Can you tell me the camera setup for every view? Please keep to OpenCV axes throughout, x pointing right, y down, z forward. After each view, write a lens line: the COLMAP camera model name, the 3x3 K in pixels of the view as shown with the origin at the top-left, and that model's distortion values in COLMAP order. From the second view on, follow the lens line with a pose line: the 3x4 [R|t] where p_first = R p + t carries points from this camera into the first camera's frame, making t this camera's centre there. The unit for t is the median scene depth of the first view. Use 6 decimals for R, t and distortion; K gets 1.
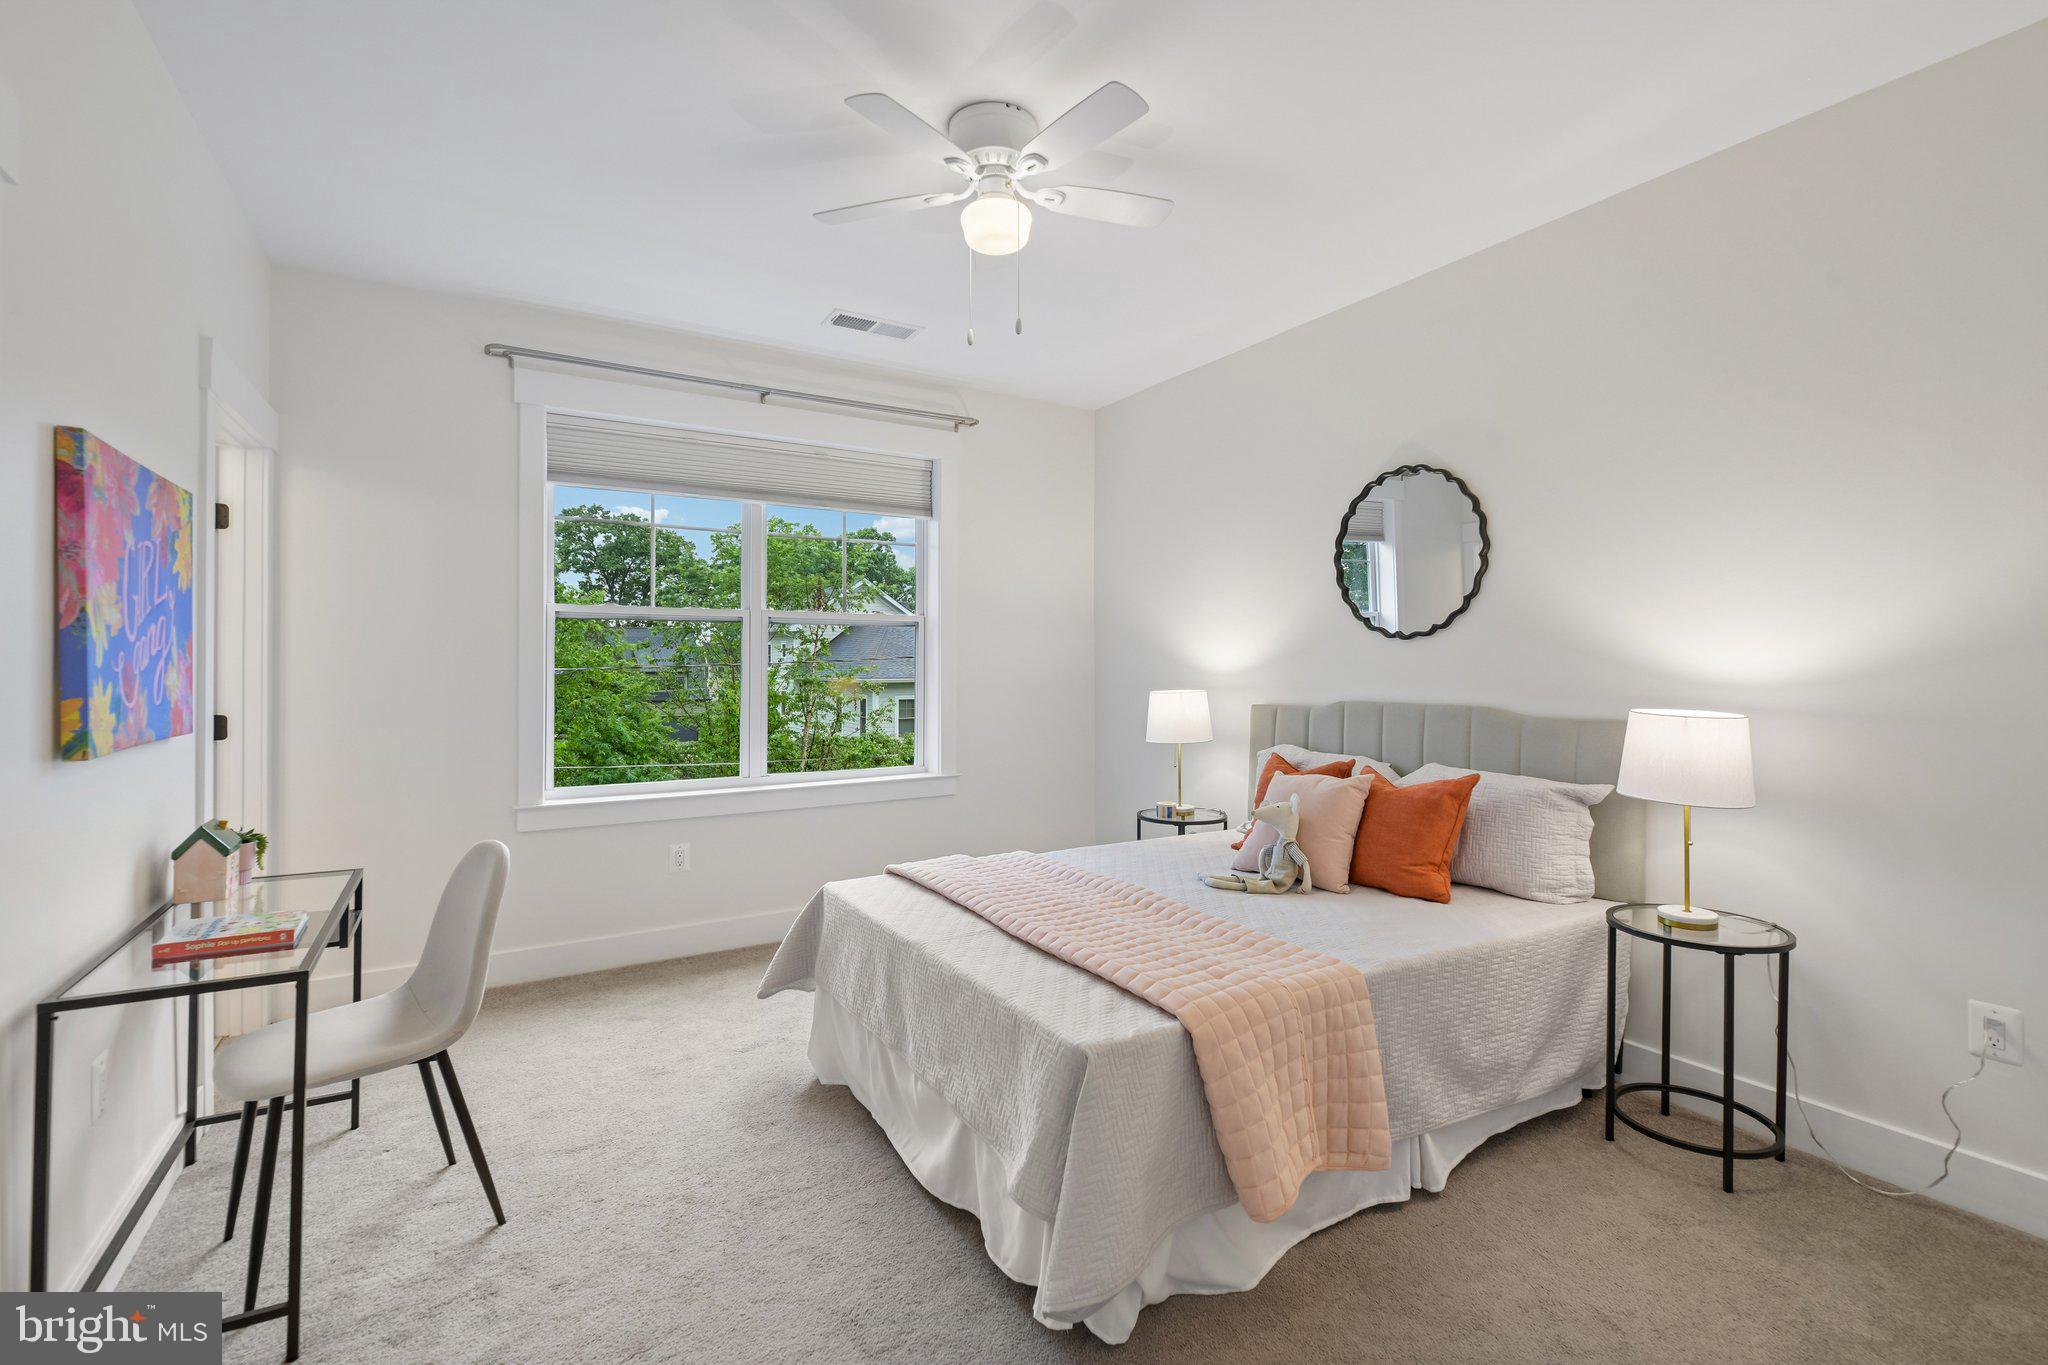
lens RADIAL K [[914.1, 0, 1034.3], [0, 914.1, 670.8], [0, 0, 1]] dist [0.000343, -0.000037]
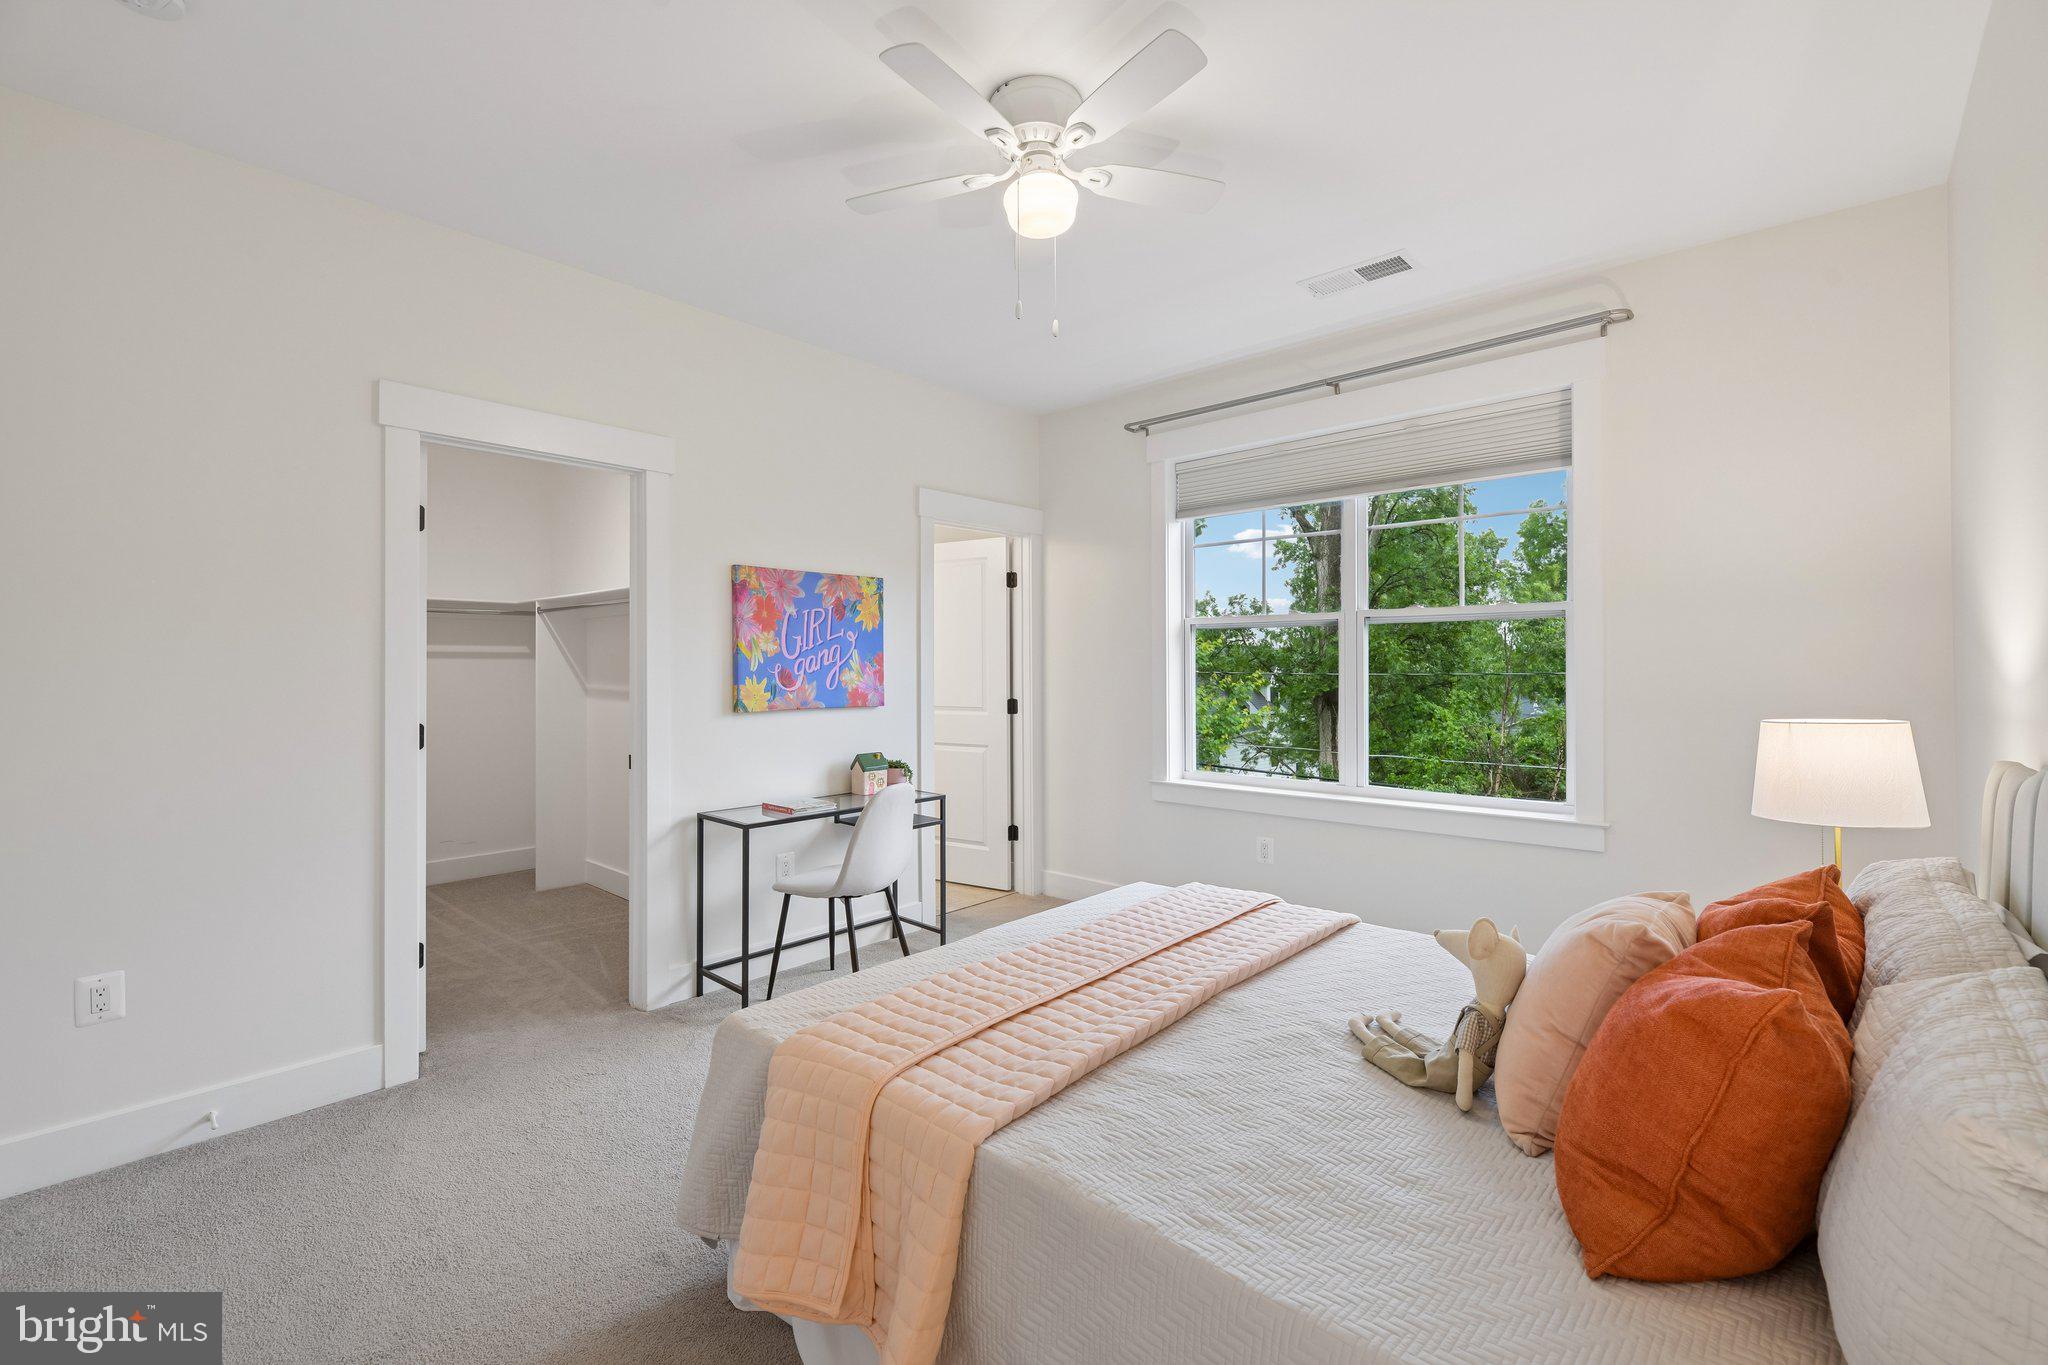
lens RADIAL K [[876.2, 0, 1024.0], [0, 876.2, 682.5], [0, 0, 1]] dist [0.001169, -0.000021]
pose [[0.280339, 0.015636, -0.959774, 0.549029], [-0.004744, 0.999878, 0.014904, -0.004725], [0.959889, 0.000375, 0.280378, 0.481195]]
